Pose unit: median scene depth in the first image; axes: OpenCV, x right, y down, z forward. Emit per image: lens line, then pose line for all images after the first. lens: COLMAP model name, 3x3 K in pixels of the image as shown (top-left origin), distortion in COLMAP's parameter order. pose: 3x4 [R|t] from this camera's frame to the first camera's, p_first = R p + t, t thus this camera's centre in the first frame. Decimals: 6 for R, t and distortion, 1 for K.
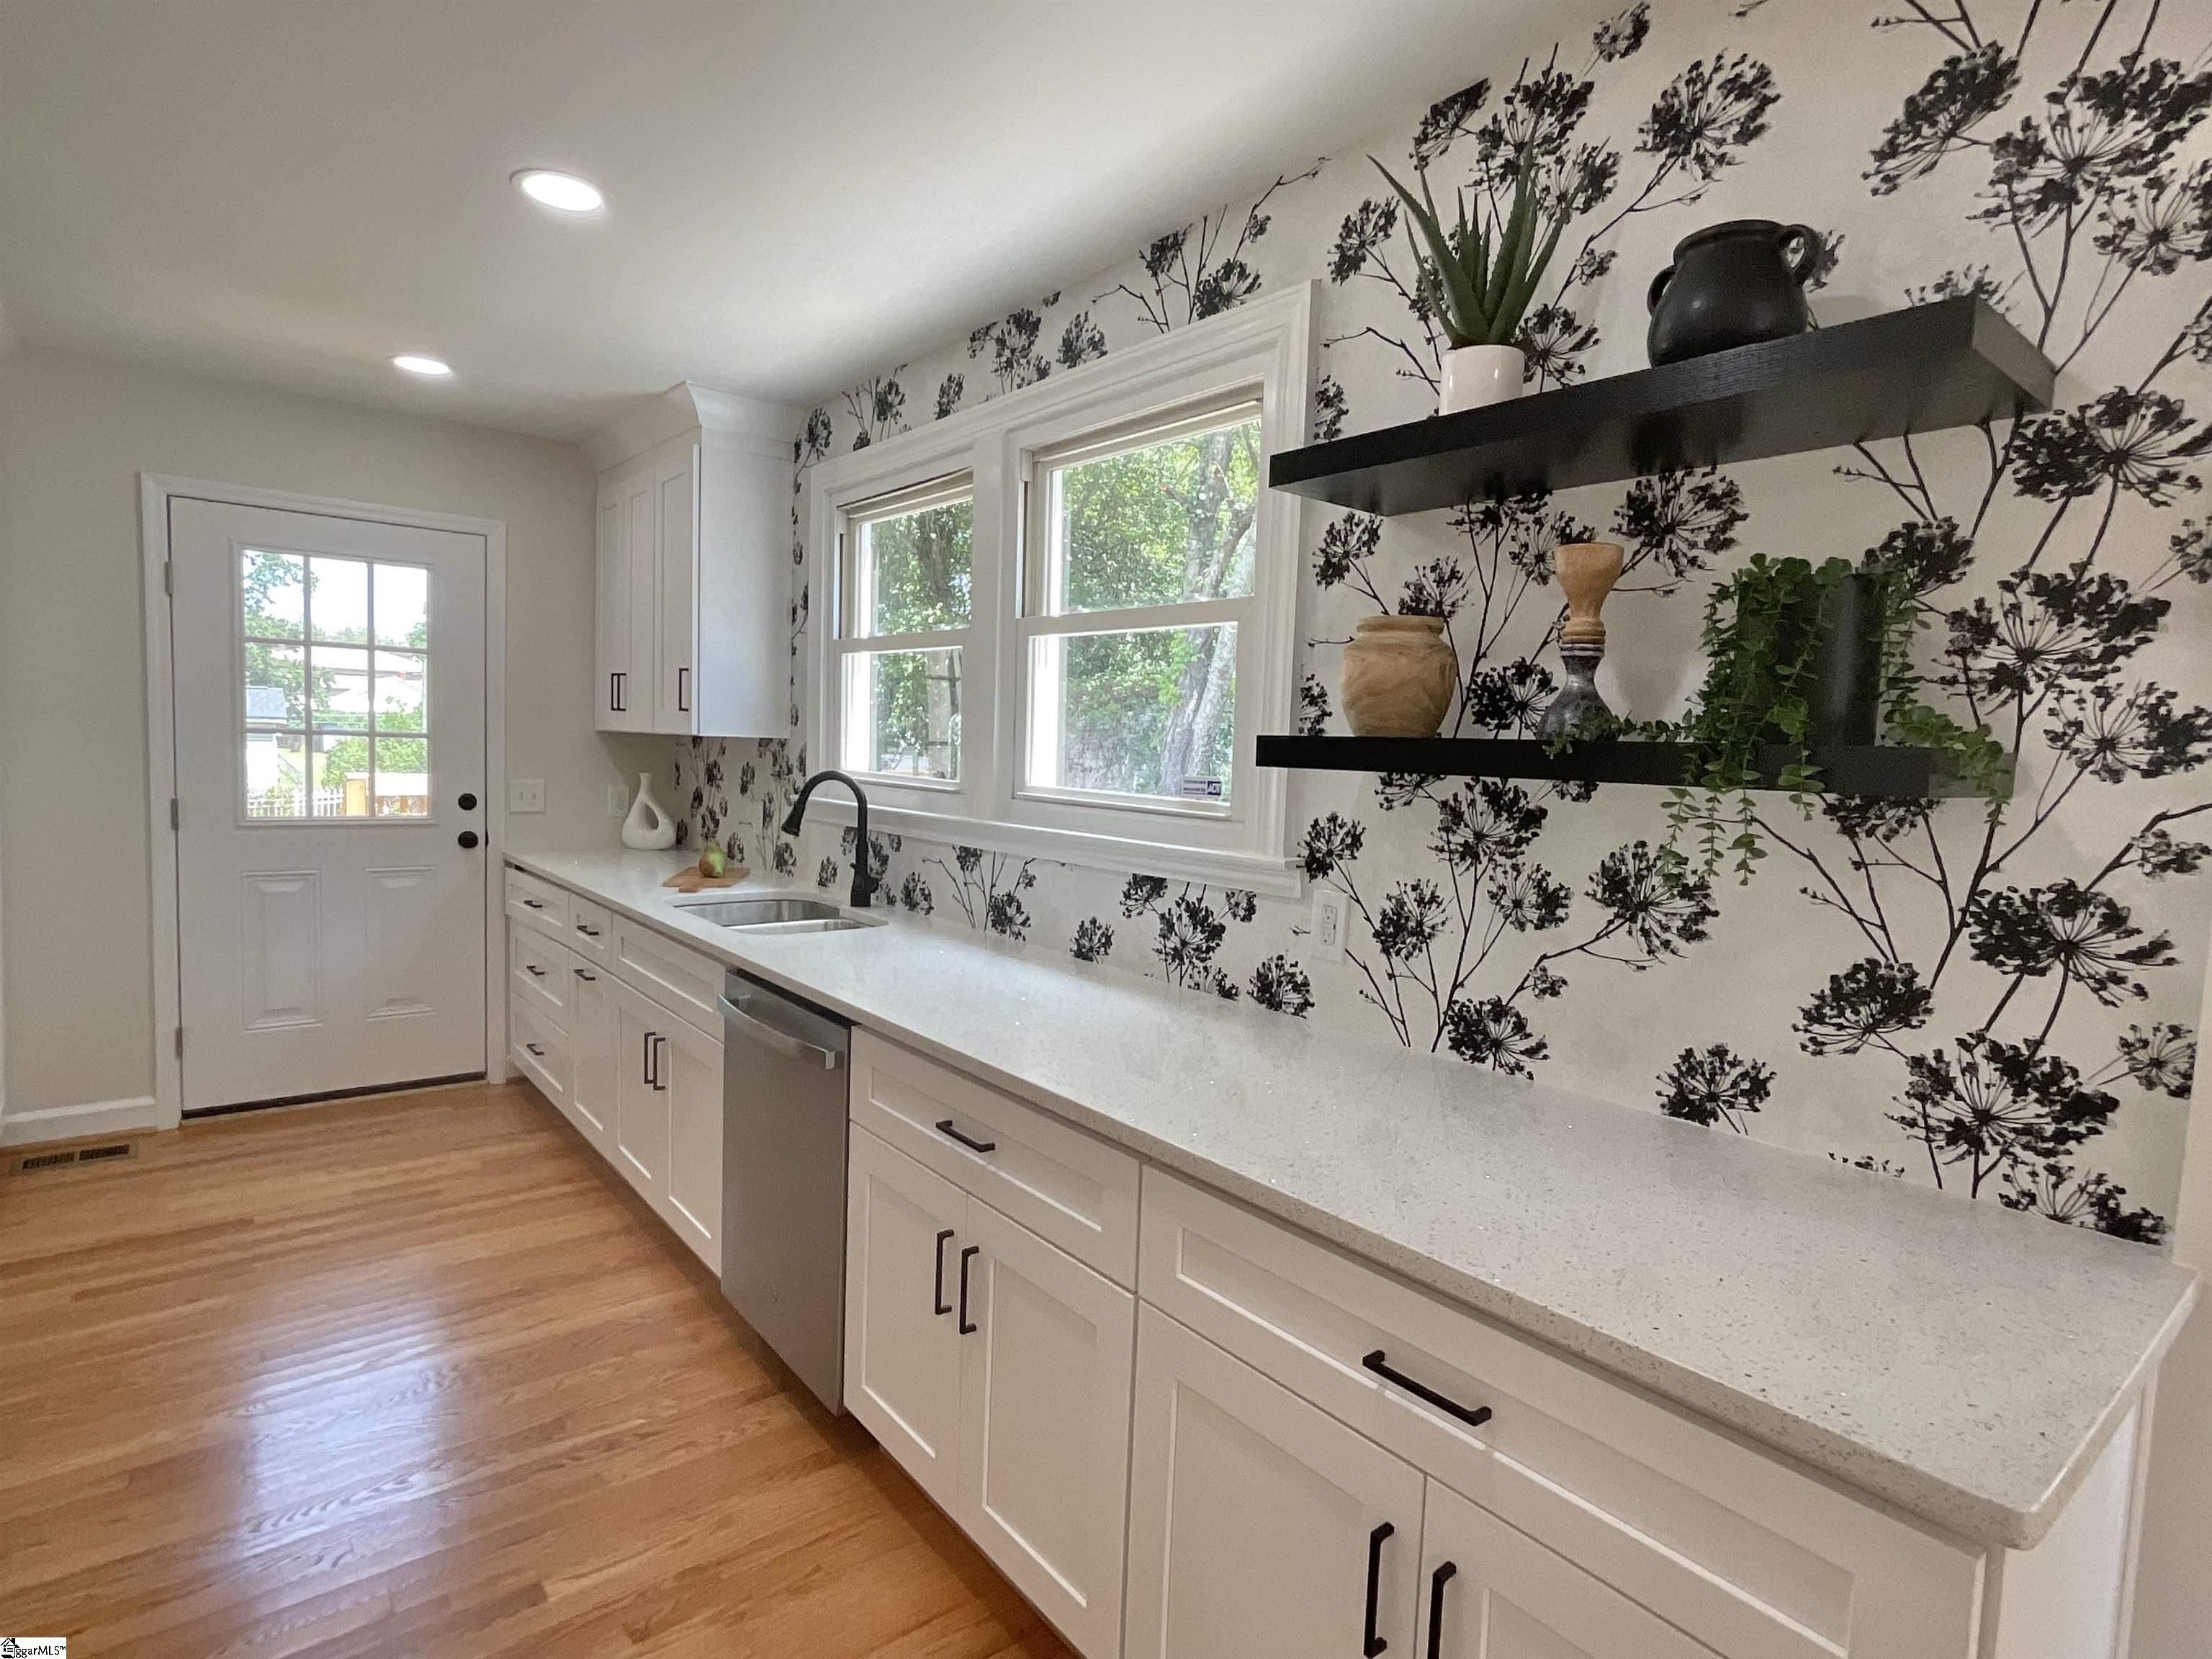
lens RADIAL K [[1149.2, 0, 1096.9], [0, 1149.2, 820.9], [0, 0, 1]] dist [-0.005113, 0.004357]
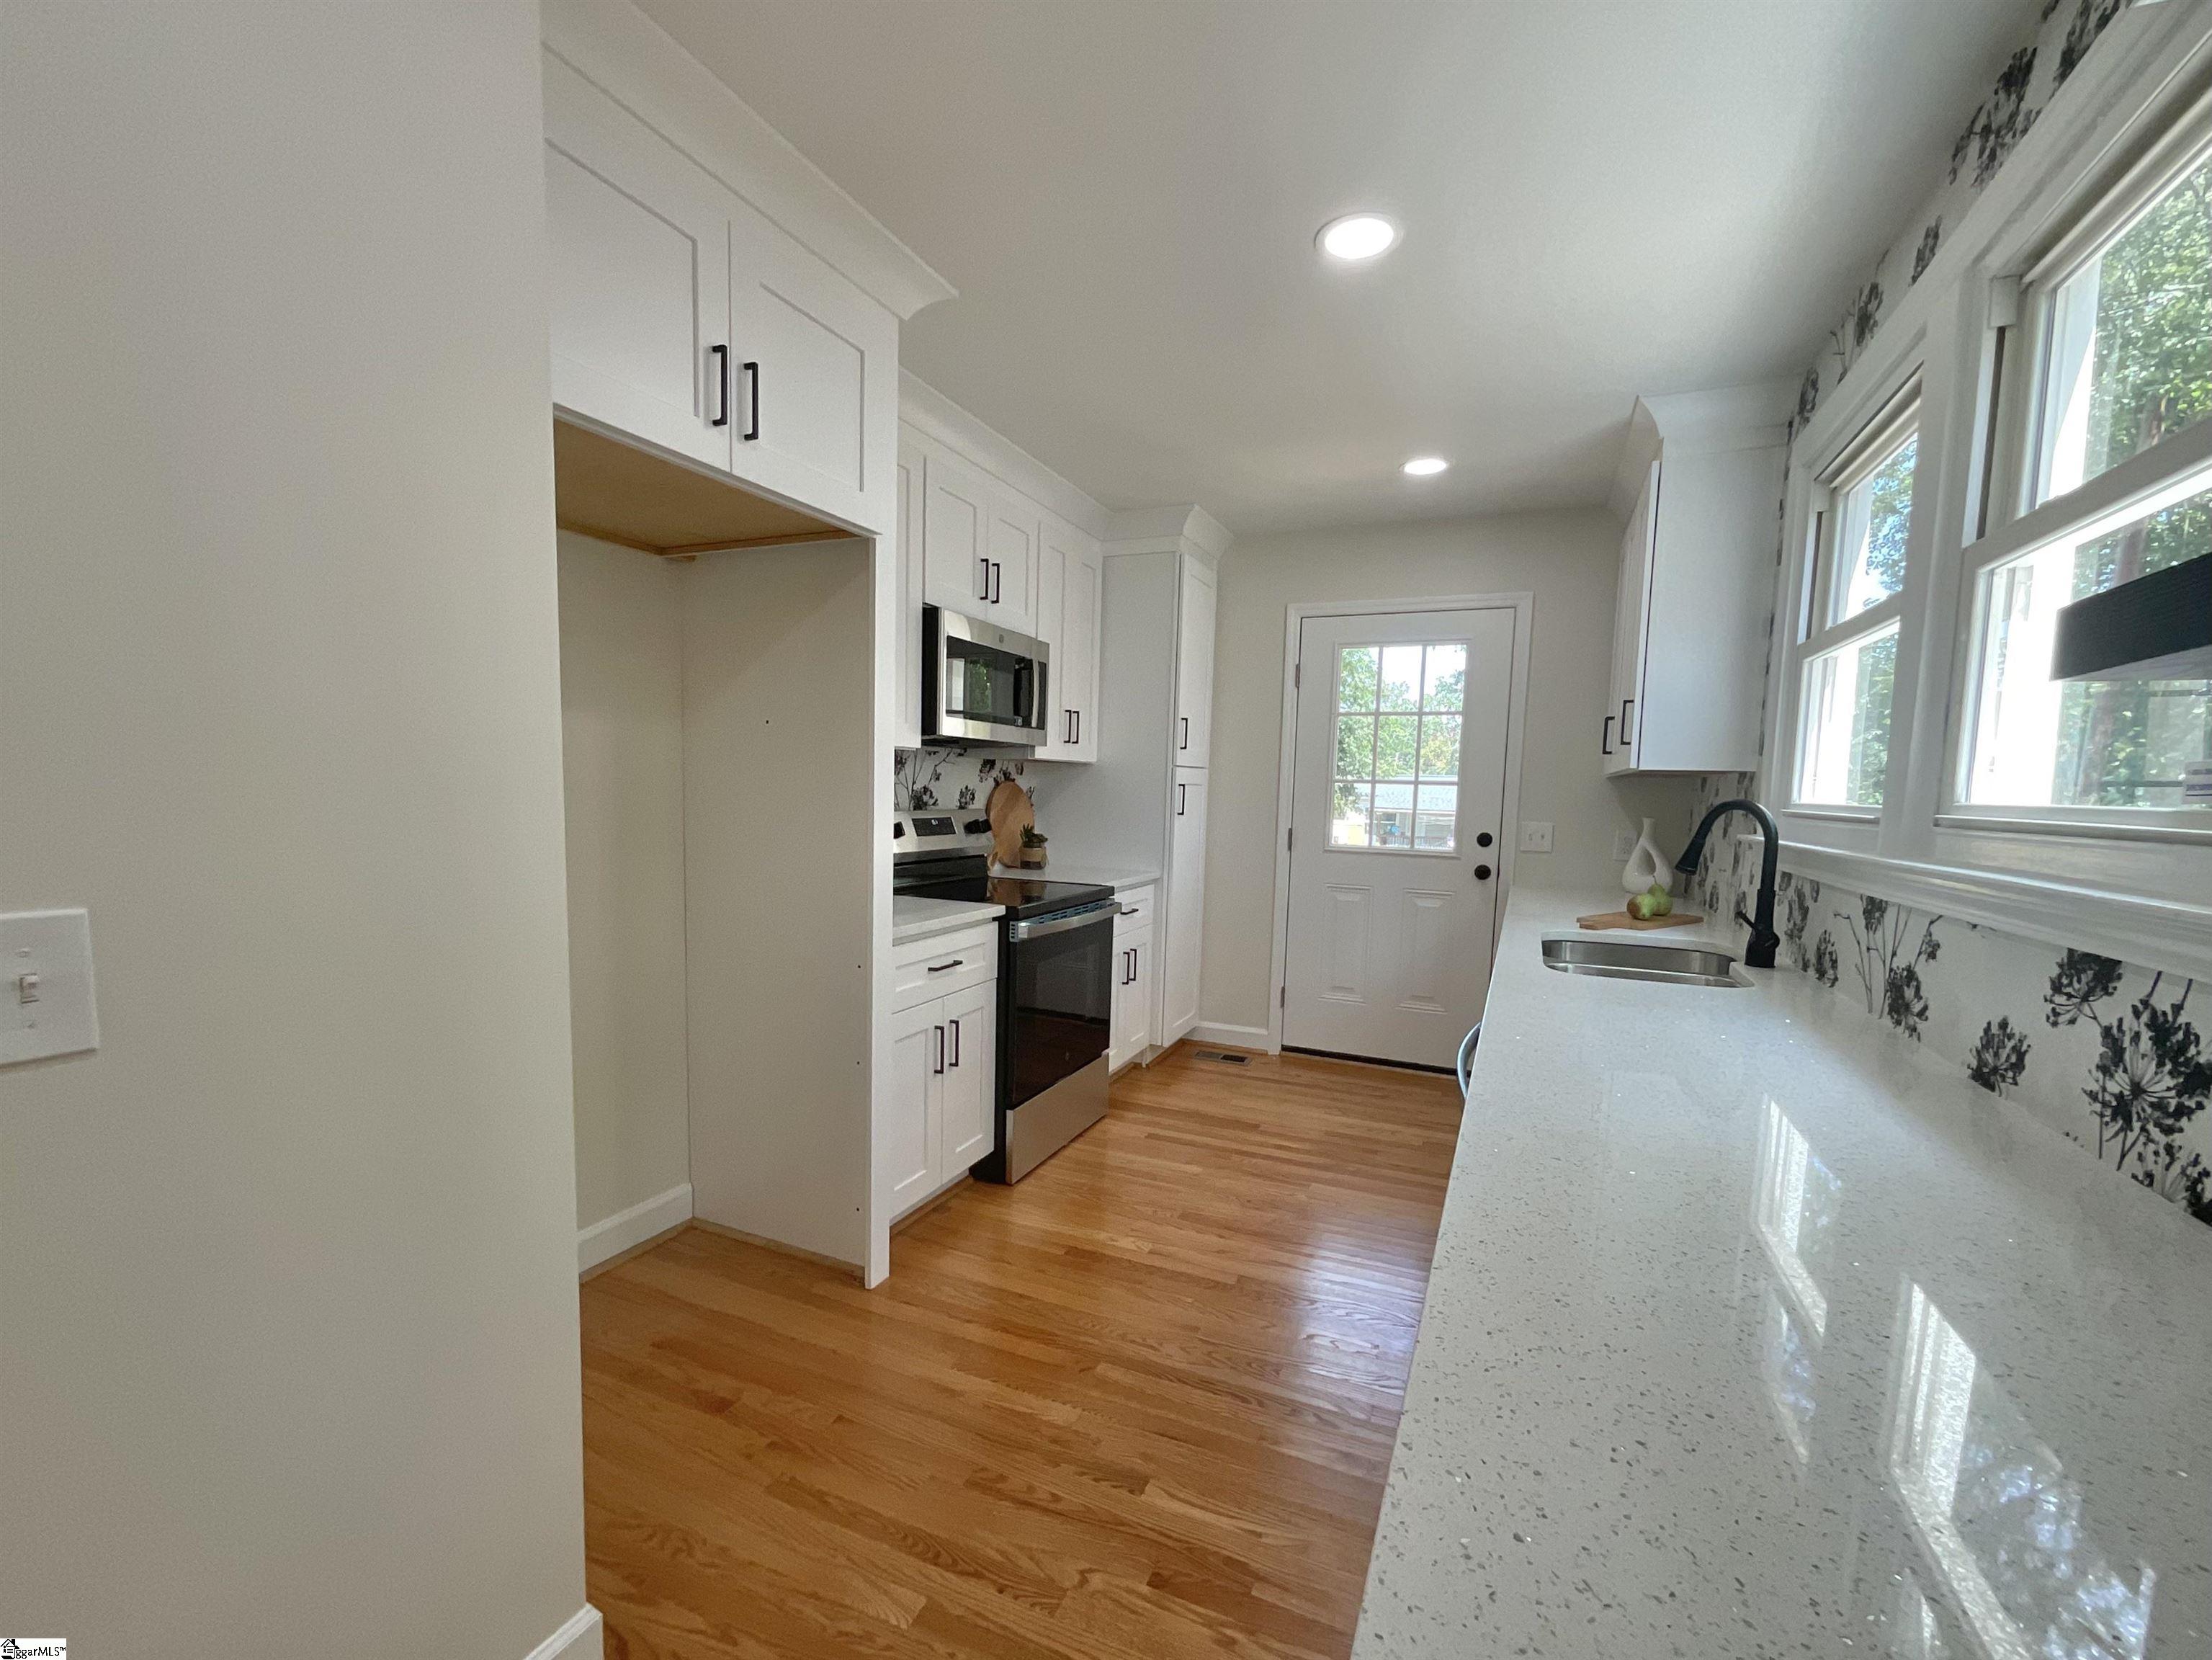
lens RADIAL K [[942.7, 0, 1111.0], [0, 942.7, 875.5], [0, 0, 1]] dist [0.002842, -0.000119]
pose [[0.460536, 0.059430, -0.885649, 0.195982], [-0.070044, 0.997078, 0.030484, 0.026331], [0.884873, 0.047996, 0.463353, 0.338706]]
